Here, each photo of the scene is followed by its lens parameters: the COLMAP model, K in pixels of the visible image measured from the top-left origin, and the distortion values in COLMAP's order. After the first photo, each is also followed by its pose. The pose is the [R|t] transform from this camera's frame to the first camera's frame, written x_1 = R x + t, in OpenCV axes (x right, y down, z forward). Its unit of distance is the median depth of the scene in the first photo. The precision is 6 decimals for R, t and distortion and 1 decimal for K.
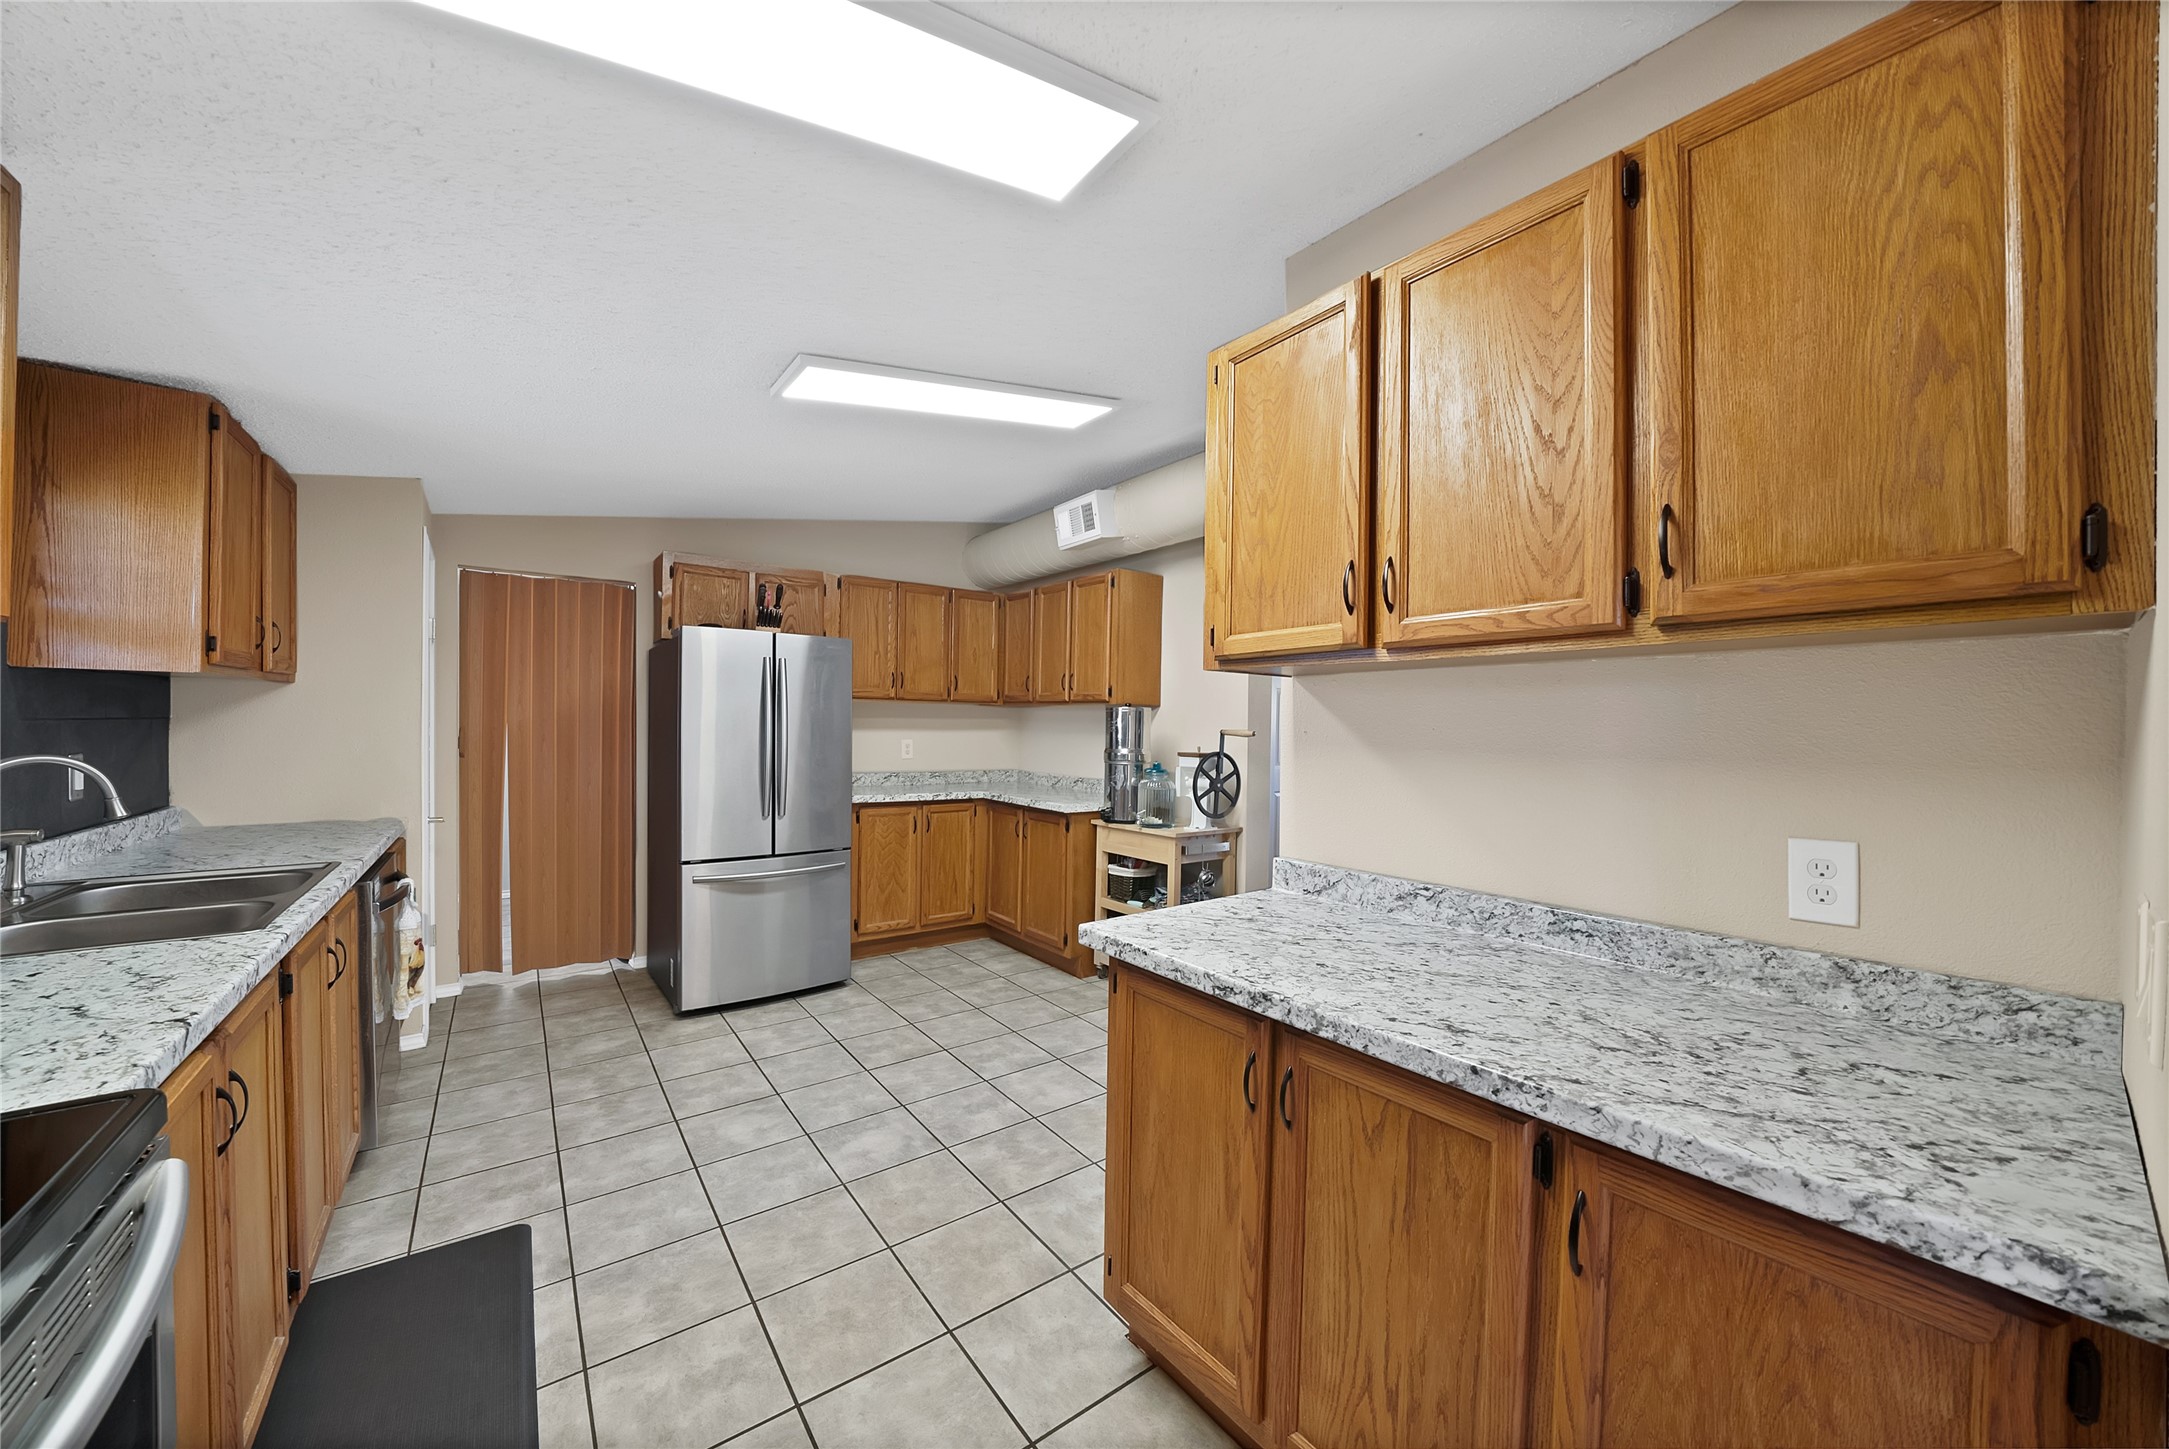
lens RADIAL K [[745.9, 0, 1066.0], [0, 745.9, 731.9], [0, 0, 1]] dist [-0.021269, 0.000302]
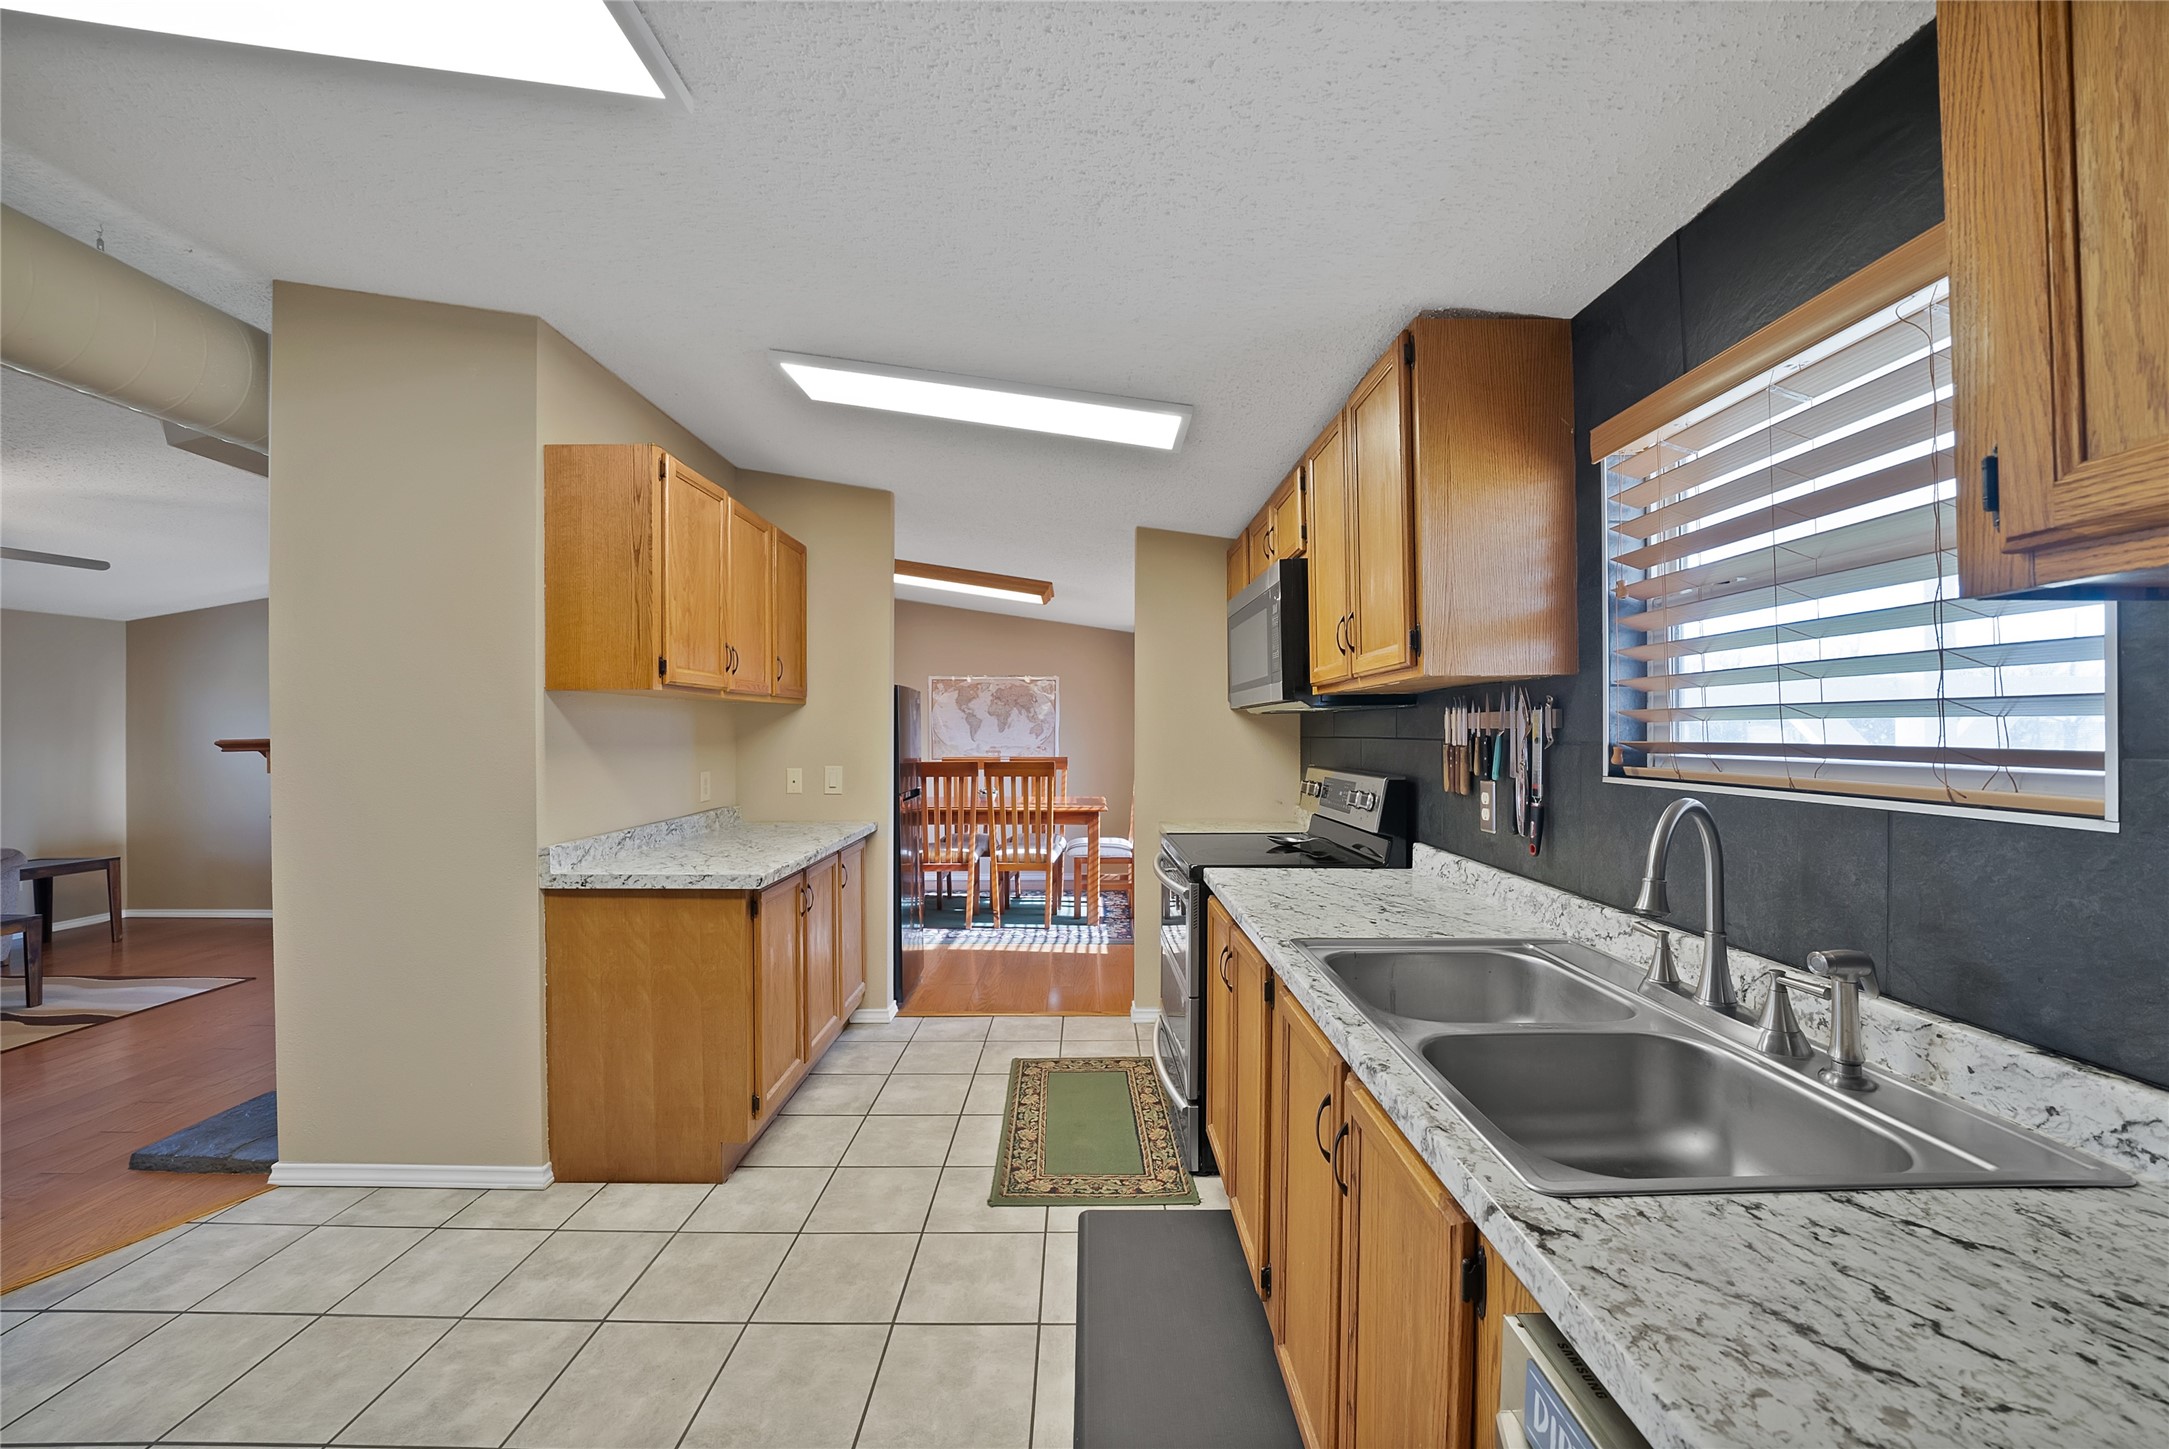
lens RADIAL K [[782.9, 0, 1095.2], [0, 782.9, 730.5], [0, 0, 1]] dist [-0.030913, -0.000001]
pose [[-0.807704, -0.011069, 0.589485, -0.897231], [-0.003798, 0.999901, 0.013571, -0.023988], [-0.589576, 0.008723, -0.807666, 1.200818]]
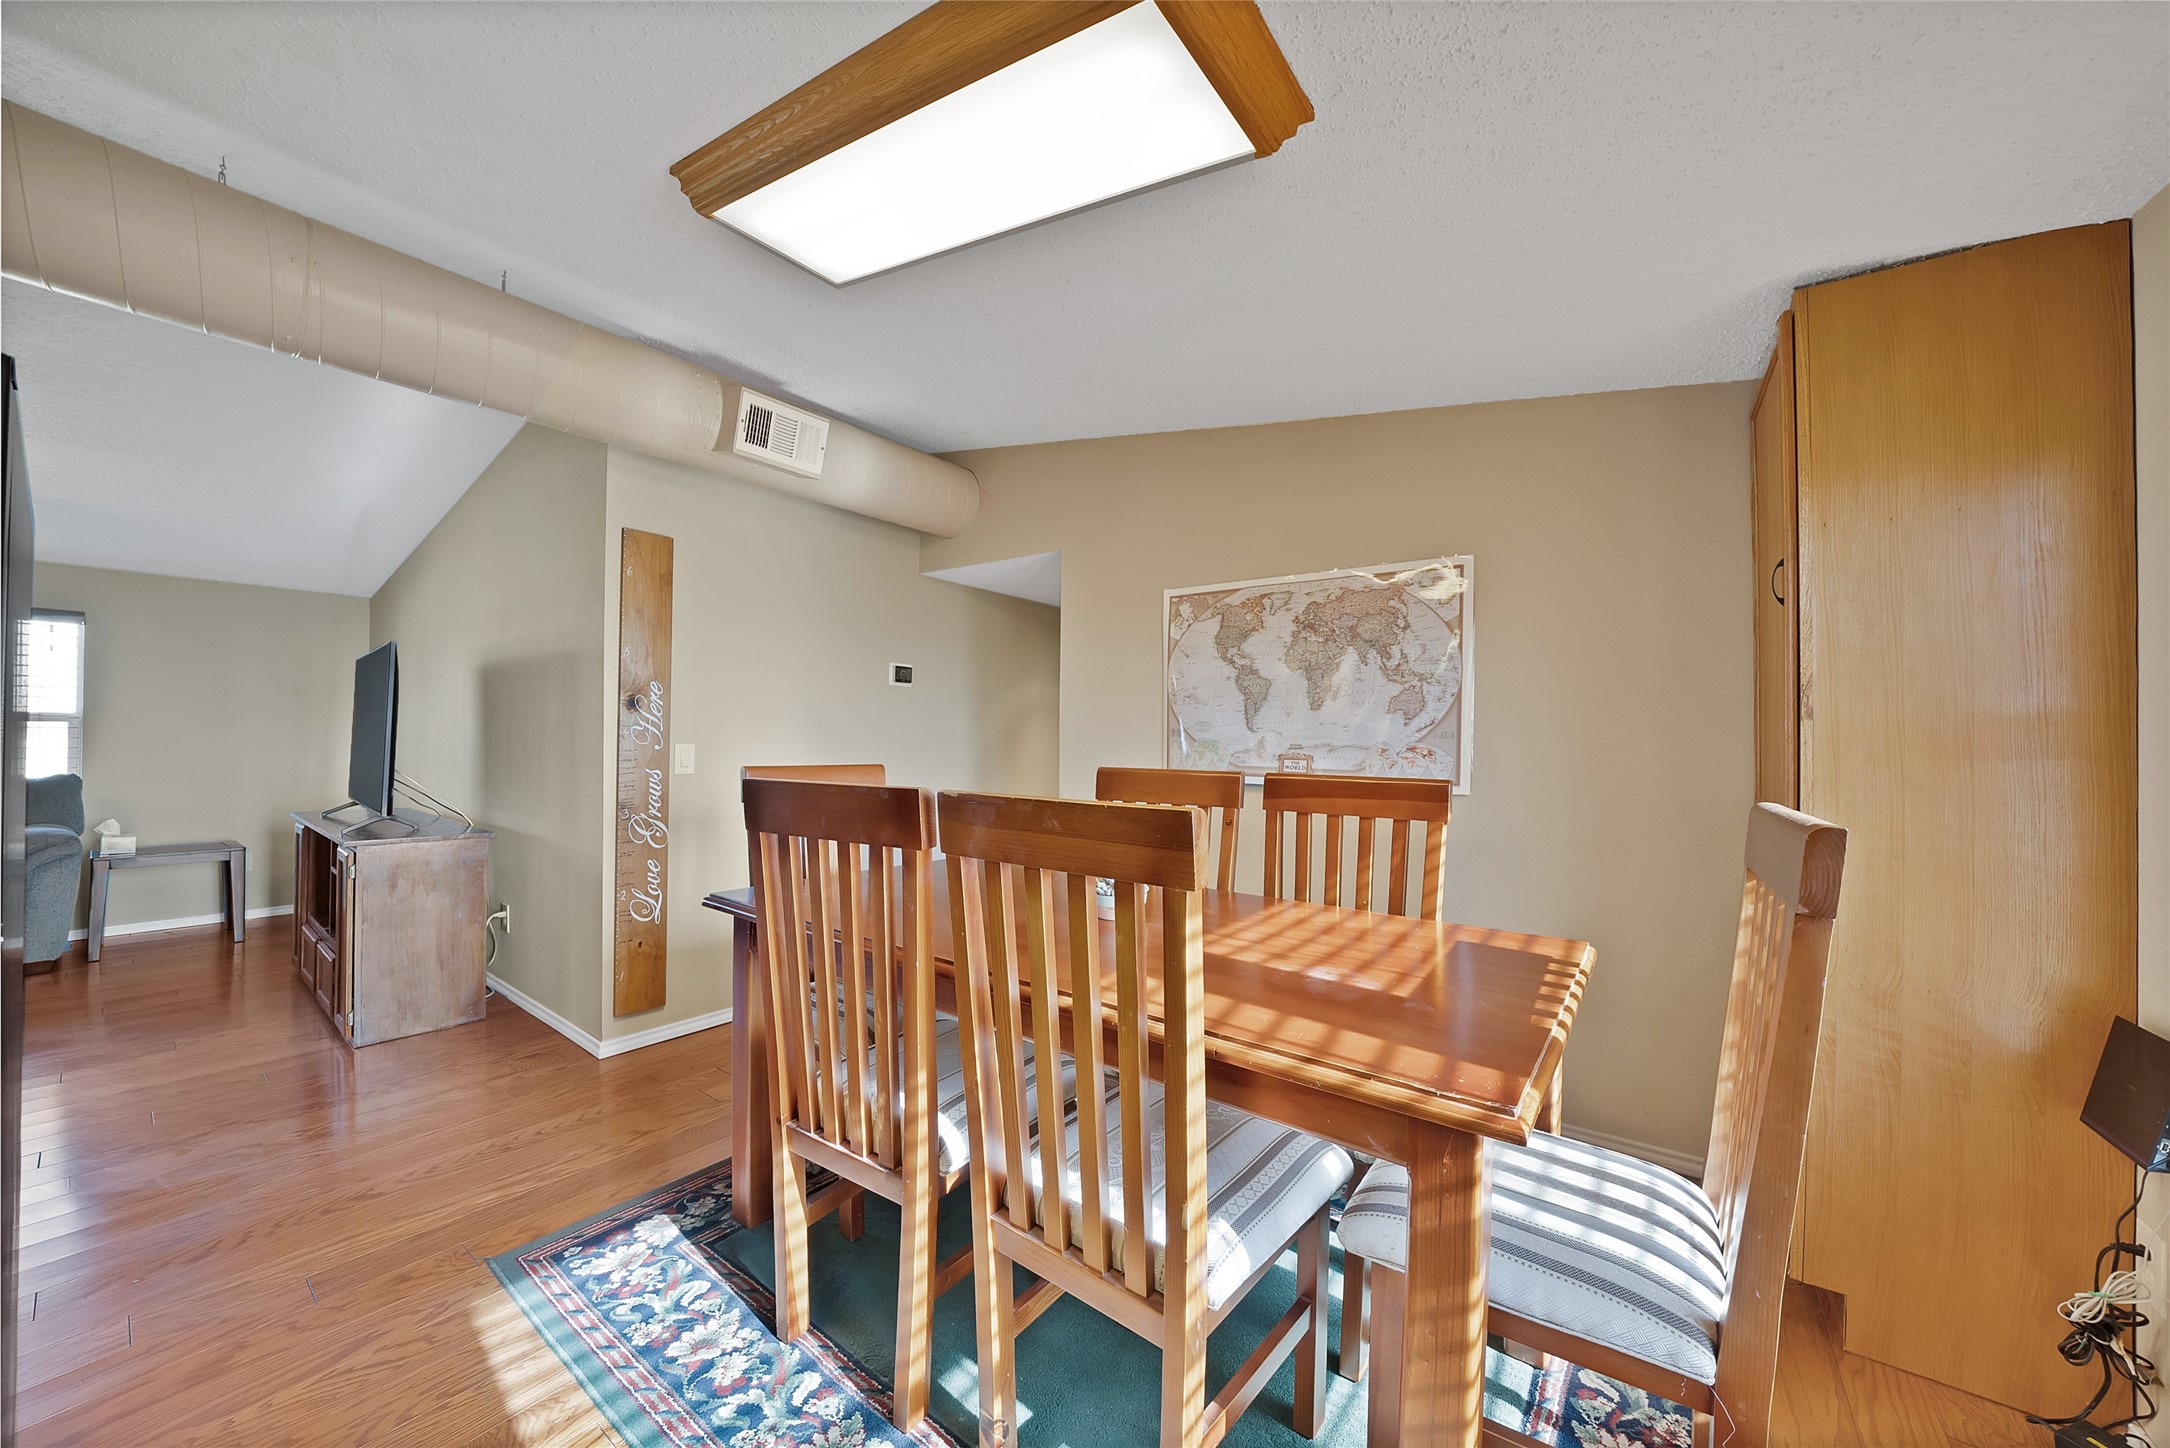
lens RADIAL K [[783.2, 0, 1095.7], [0, 783.2, 730.0], [0, 0, 1]] dist [-0.030913, -0.000001]
pose [[-0.268089, -0.005529, 0.963378, 0.105487], [-0.001113, 0.999985, 0.005430, 0.048569], [-0.963393, 0.000383, -0.268091, -0.371122]]
